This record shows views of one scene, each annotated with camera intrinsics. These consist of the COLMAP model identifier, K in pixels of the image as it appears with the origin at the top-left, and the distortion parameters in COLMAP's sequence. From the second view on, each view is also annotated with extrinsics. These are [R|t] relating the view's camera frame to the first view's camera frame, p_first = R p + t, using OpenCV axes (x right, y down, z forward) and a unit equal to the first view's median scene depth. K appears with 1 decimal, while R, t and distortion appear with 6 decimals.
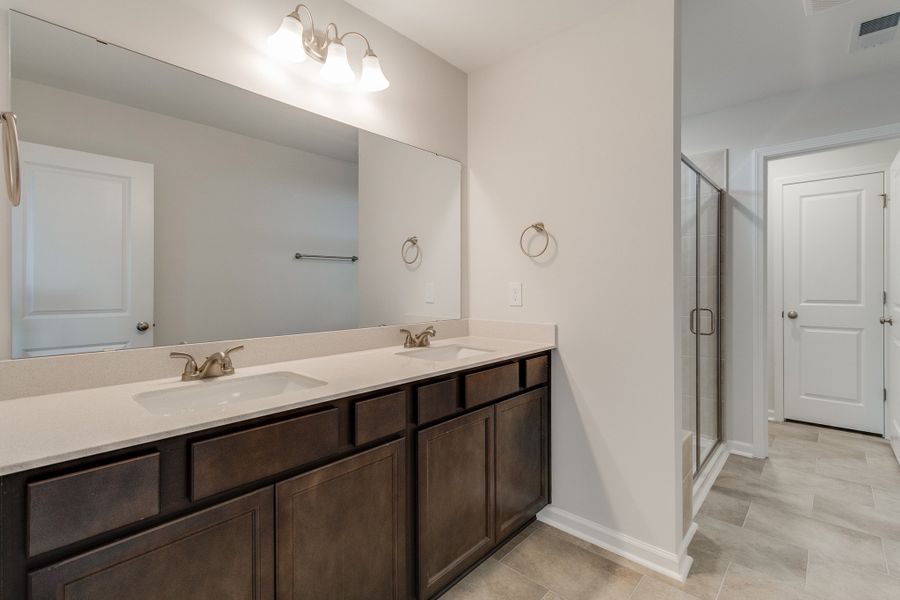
lens RADIAL K [[414.6, 0, 458.4], [0, 414.6, 287.5], [0, 0, 1]] dist [0.002522, 0.000163]
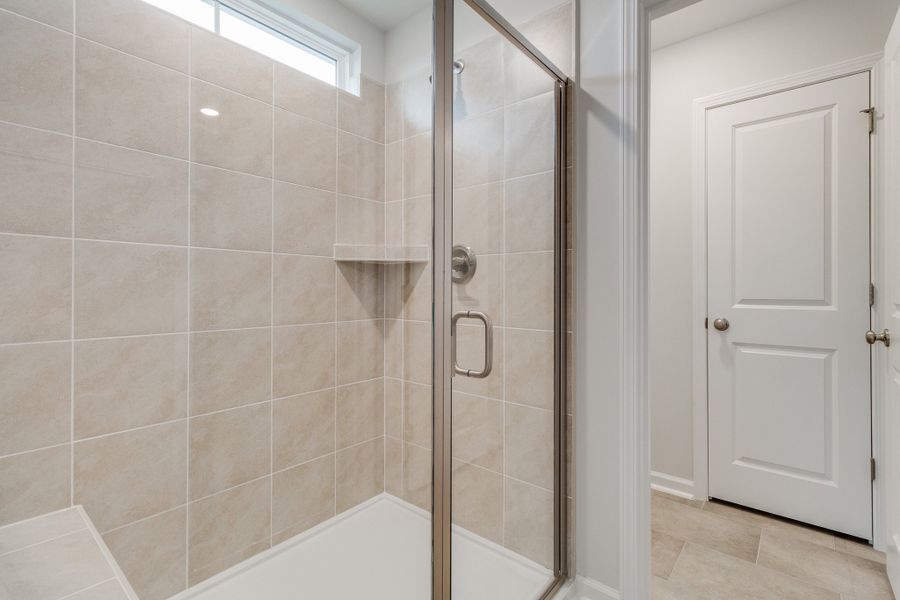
lens RADIAL K [[414.6, 0, 458.4], [0, 414.6, 287.5], [0, 0, 1]] dist [0.002522, 0.000163]
pose [[0.999156, 0.005689, 0.040682, 0.445628], [-0.005309, 0.999941, -0.009431, 0.022858], [-0.040733, 0.009207, 0.999128, 0.463028]]
